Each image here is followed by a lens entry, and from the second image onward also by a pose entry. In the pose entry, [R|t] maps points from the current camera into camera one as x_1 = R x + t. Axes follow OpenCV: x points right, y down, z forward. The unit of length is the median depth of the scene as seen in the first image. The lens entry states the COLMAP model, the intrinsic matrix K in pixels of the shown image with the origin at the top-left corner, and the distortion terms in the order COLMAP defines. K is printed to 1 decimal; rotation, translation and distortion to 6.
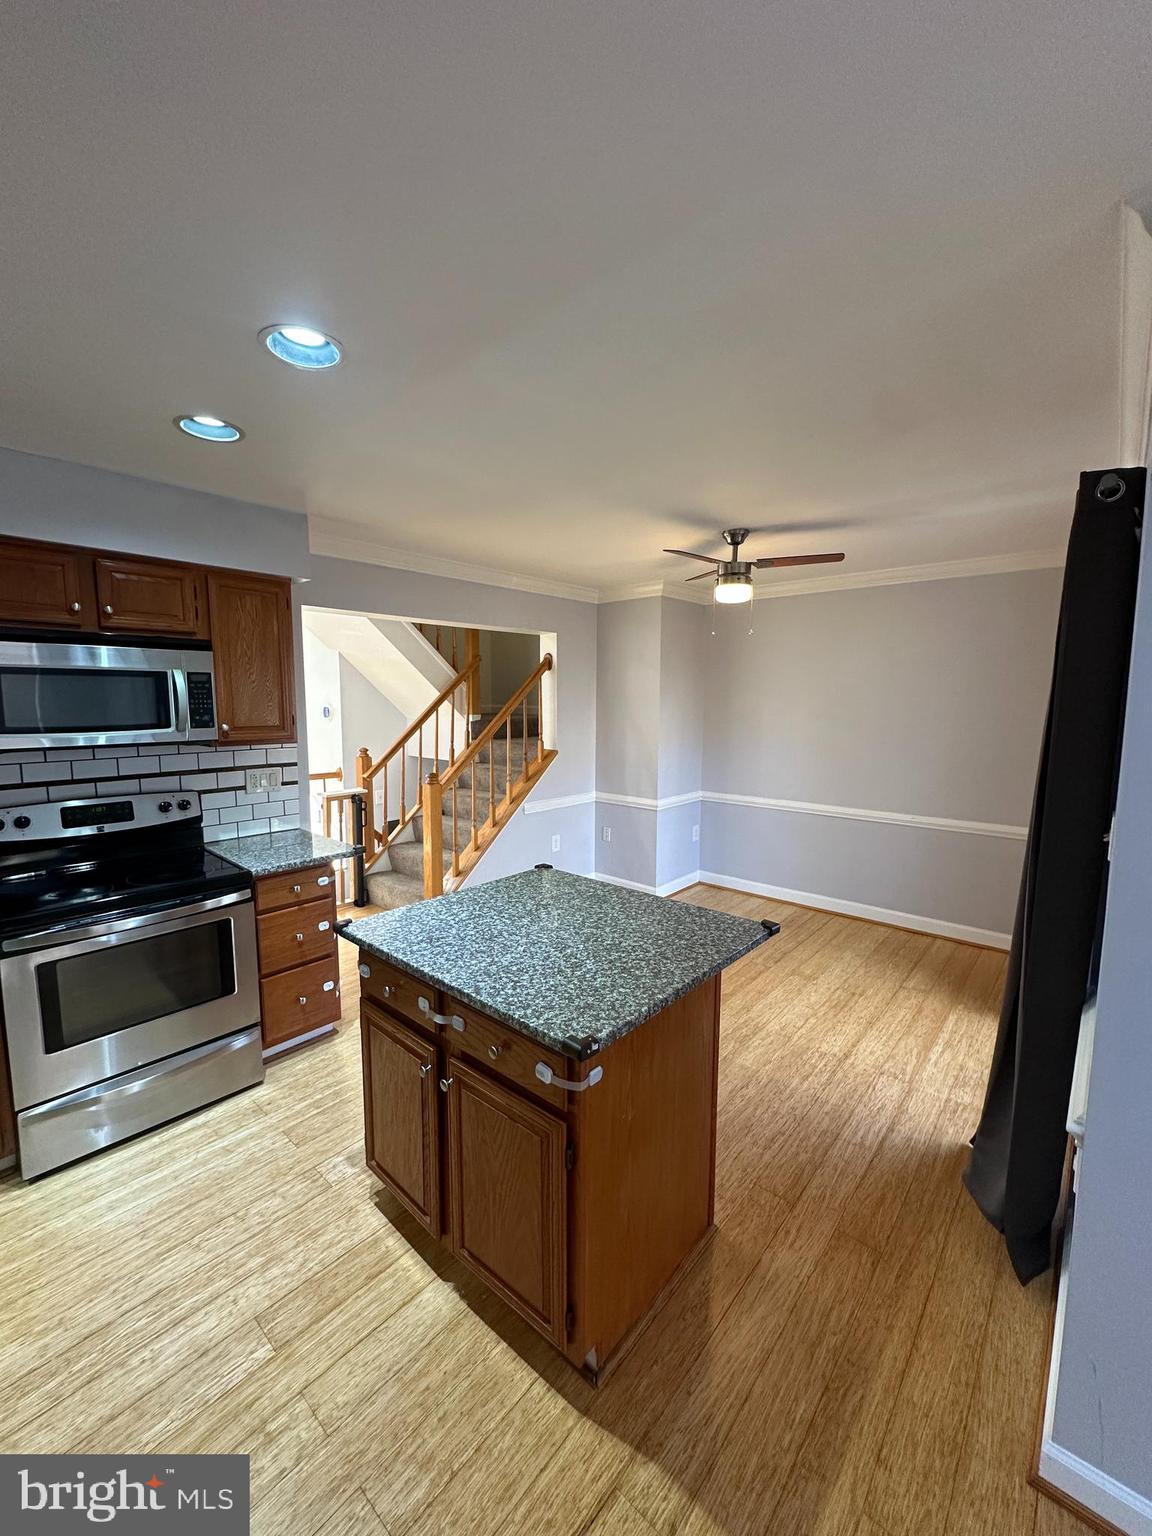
lens RADIAL K [[617.7, 0, 579.4], [0, 617.7, 768.2], [0, 0, 1]] dist [-0.003485, 0.001323]
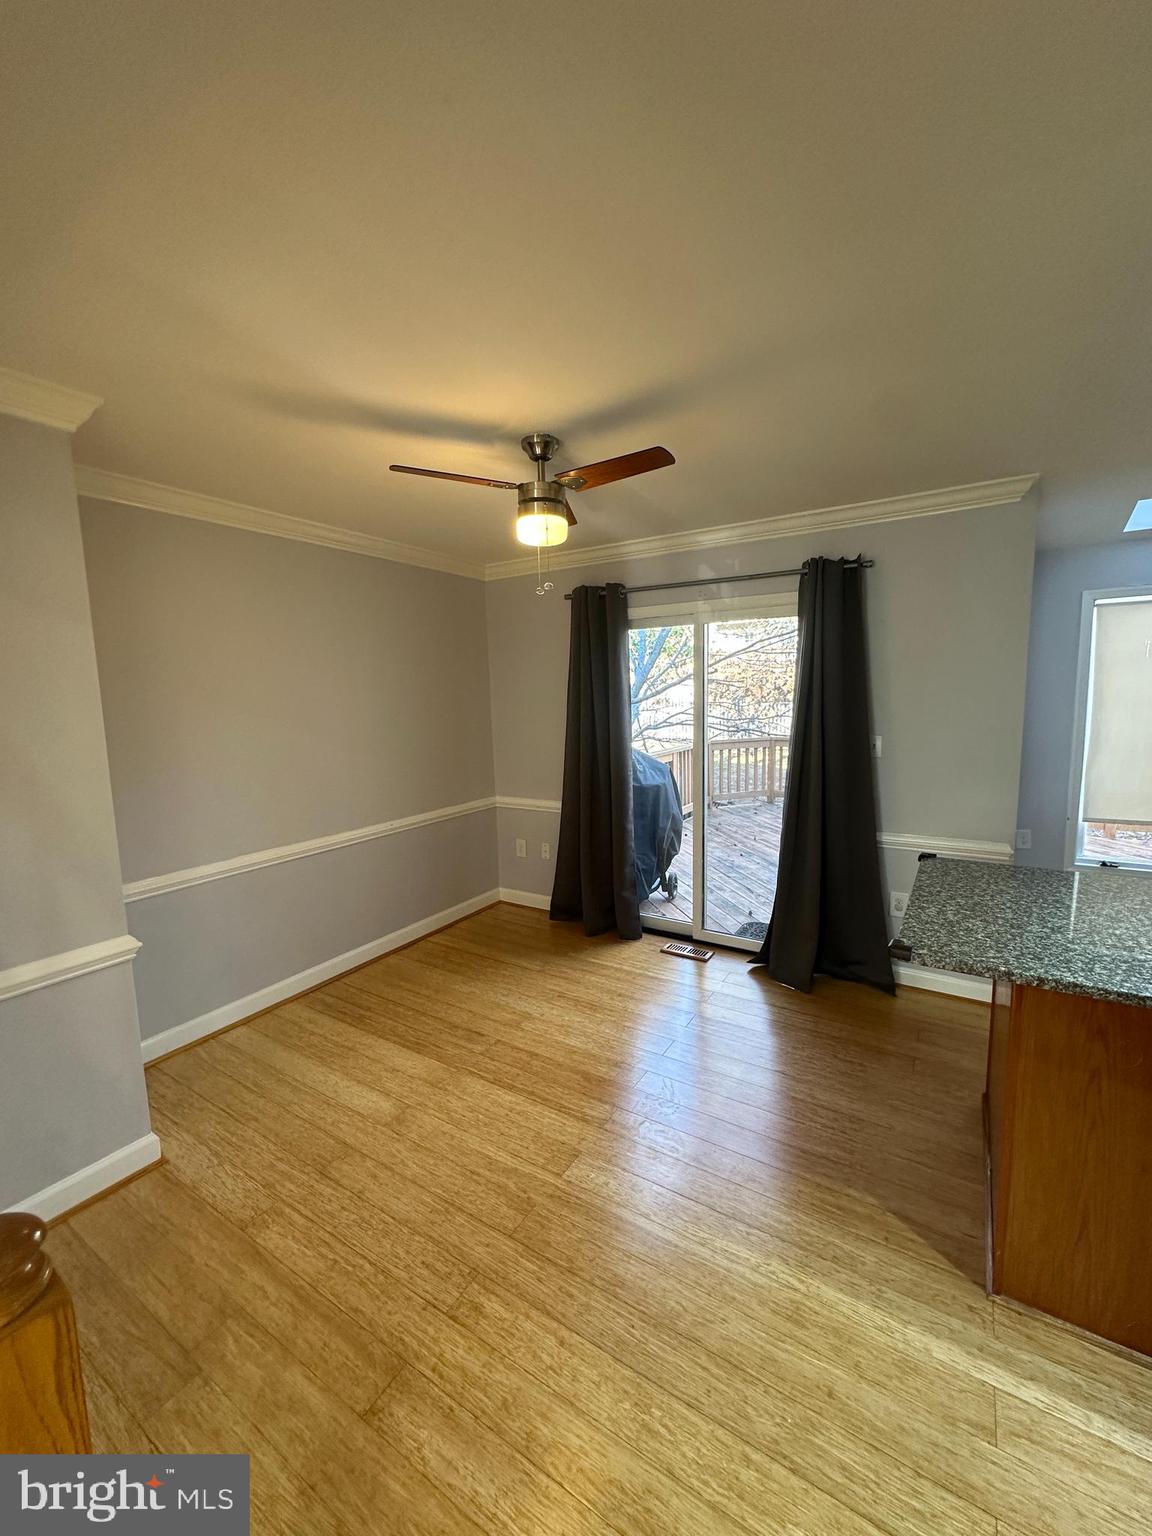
lens RADIAL K [[617.7, 0, 581.3], [0, 617.7, 766.0], [0, 0, 1]] dist [-0.003485, 0.001323]
pose [[-0.157772, -0.117264, 0.980488, -0.661413], [0.133604, 0.981259, 0.138854, -0.158893], [-0.978396, 0.152904, -0.139149, 1.557102]]
